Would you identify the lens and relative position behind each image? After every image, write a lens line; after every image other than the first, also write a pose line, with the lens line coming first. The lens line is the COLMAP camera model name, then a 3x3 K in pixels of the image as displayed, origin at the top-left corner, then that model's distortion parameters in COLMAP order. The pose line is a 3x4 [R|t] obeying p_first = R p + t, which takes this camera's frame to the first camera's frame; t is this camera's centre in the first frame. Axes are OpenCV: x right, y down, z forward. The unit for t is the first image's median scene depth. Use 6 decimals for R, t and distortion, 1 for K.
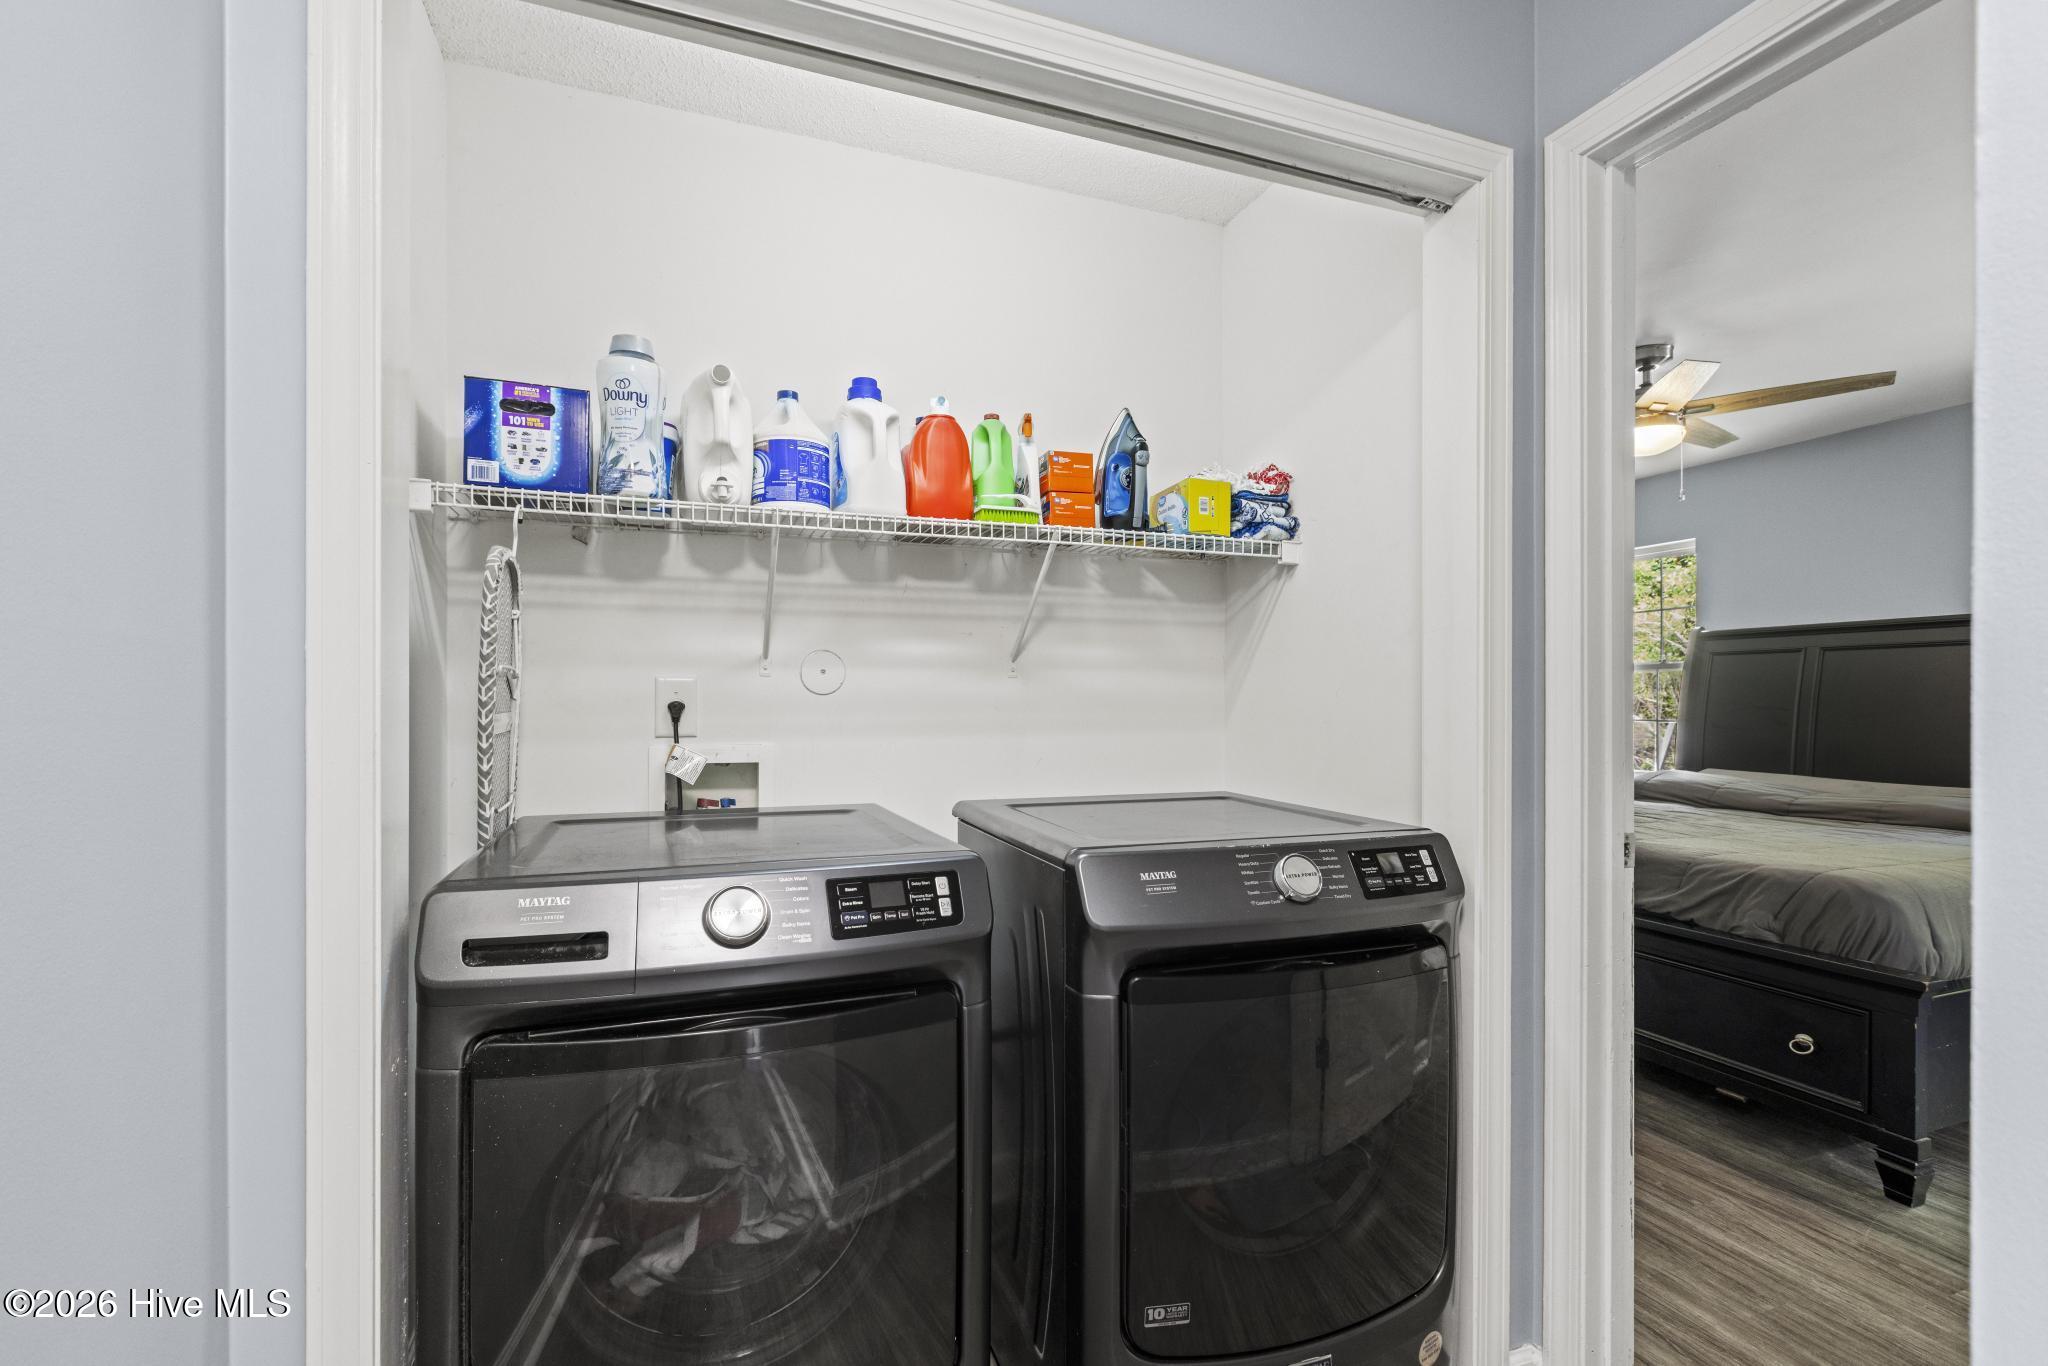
lens RADIAL K [[911.0, 0, 1025.4], [0, 911.0, 701.5], [0, 0, 1]] dist [0.000888, -0.000172]
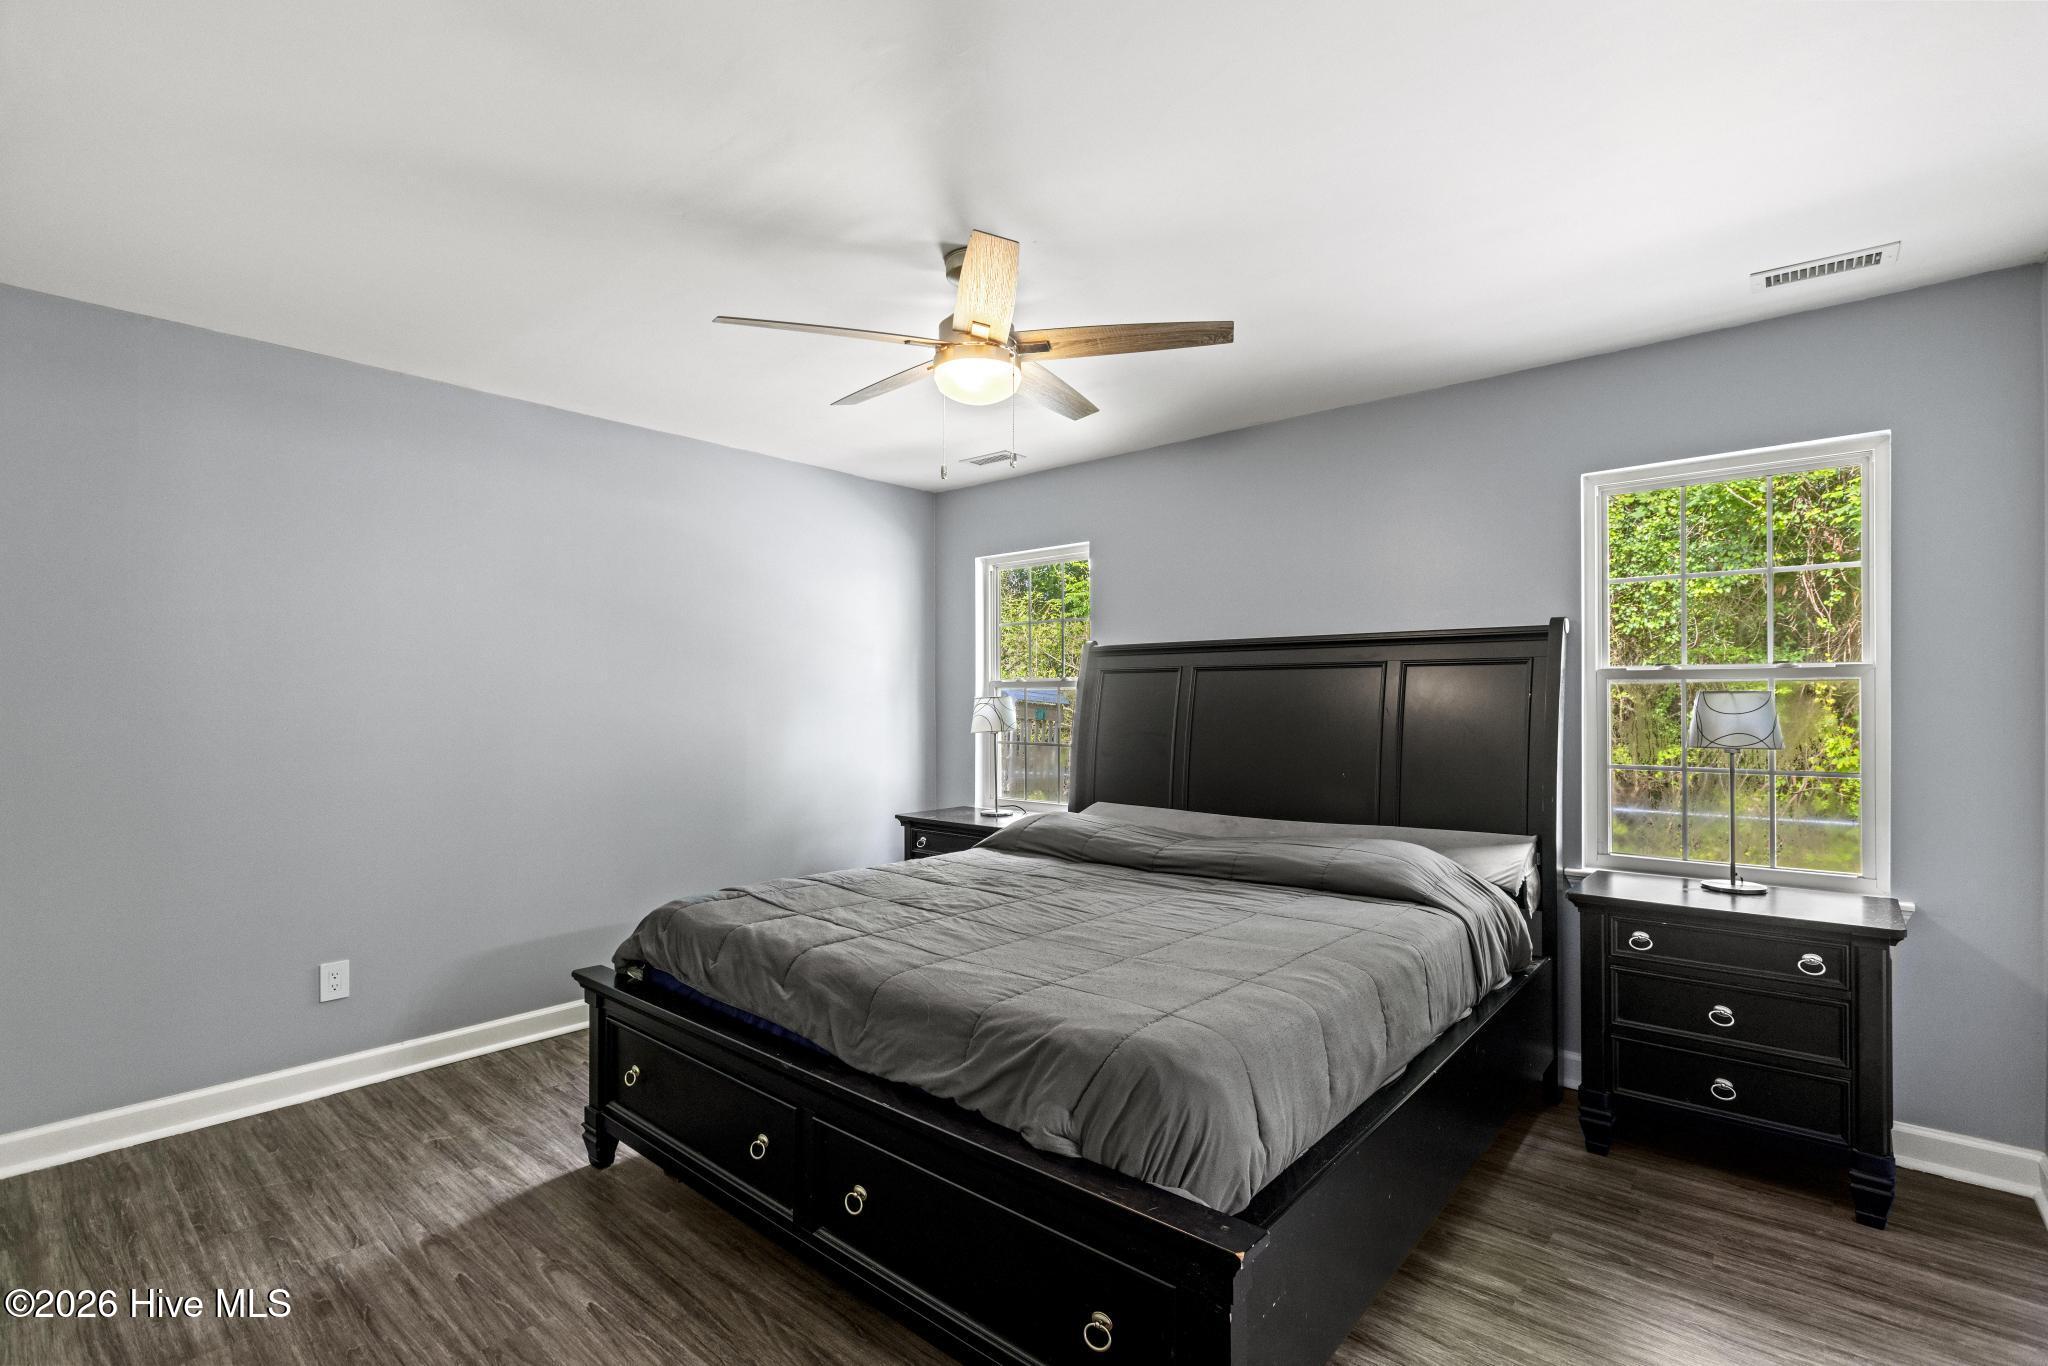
lens RADIAL K [[935.7, 0, 1028.0], [0, 935.7, 700.5], [0, 0, 1]] dist [-0.033219, 0.000145]
pose [[0.877877, -0.007033, 0.478835, 0.475609], [0.011115, 0.999922, -0.005691, -0.038213], [-0.478758, 0.010318, 0.877886, 0.438876]]
